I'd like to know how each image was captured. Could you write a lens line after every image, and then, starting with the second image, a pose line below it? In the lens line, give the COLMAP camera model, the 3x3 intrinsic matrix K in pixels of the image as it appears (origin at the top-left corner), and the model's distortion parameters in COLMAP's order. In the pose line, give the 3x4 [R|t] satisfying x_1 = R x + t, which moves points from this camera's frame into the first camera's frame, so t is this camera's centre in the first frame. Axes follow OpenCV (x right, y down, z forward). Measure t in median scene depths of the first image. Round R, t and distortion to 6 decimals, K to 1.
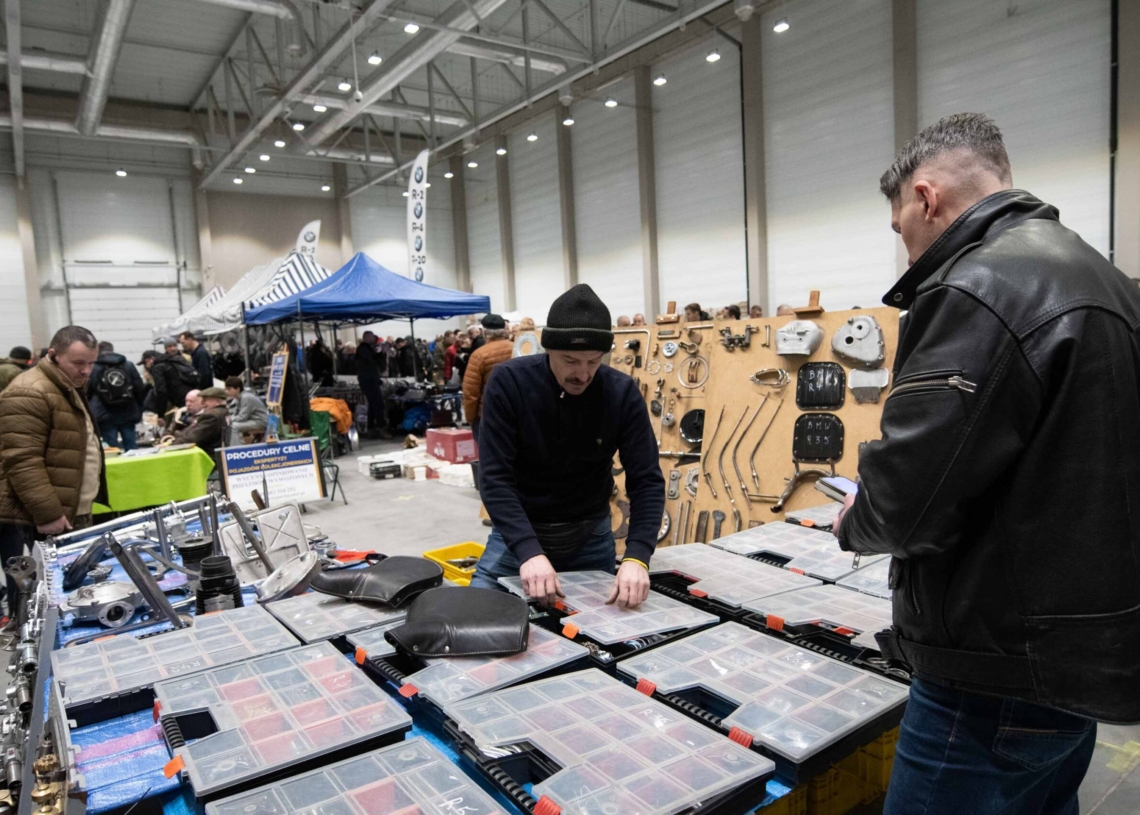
lens RADIAL K [[758.6, 0, 570.3], [0, 758.6, 409.5], [0, 0, 1]] dist [-0.008286, -0.005601]
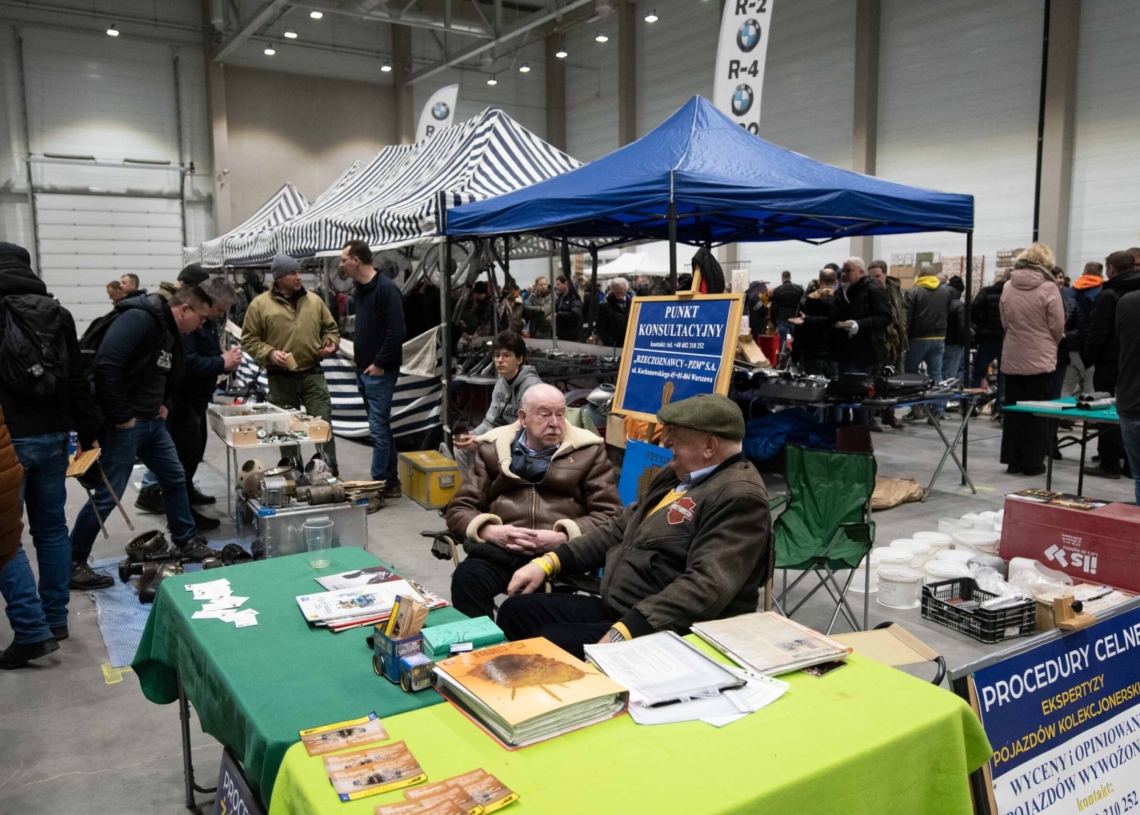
lens RADIAL K [[935.8, 0, 567.0], [0, 935.8, 407.3], [0, 0, 1]] dist [-0.003596, 0.002530]
pose [[0.997809, 0.048567, -0.044916, -0.107067], [-0.047255, 0.998438, 0.029814, -0.006751], [0.046294, -0.027626, 0.998546, 0.126658]]
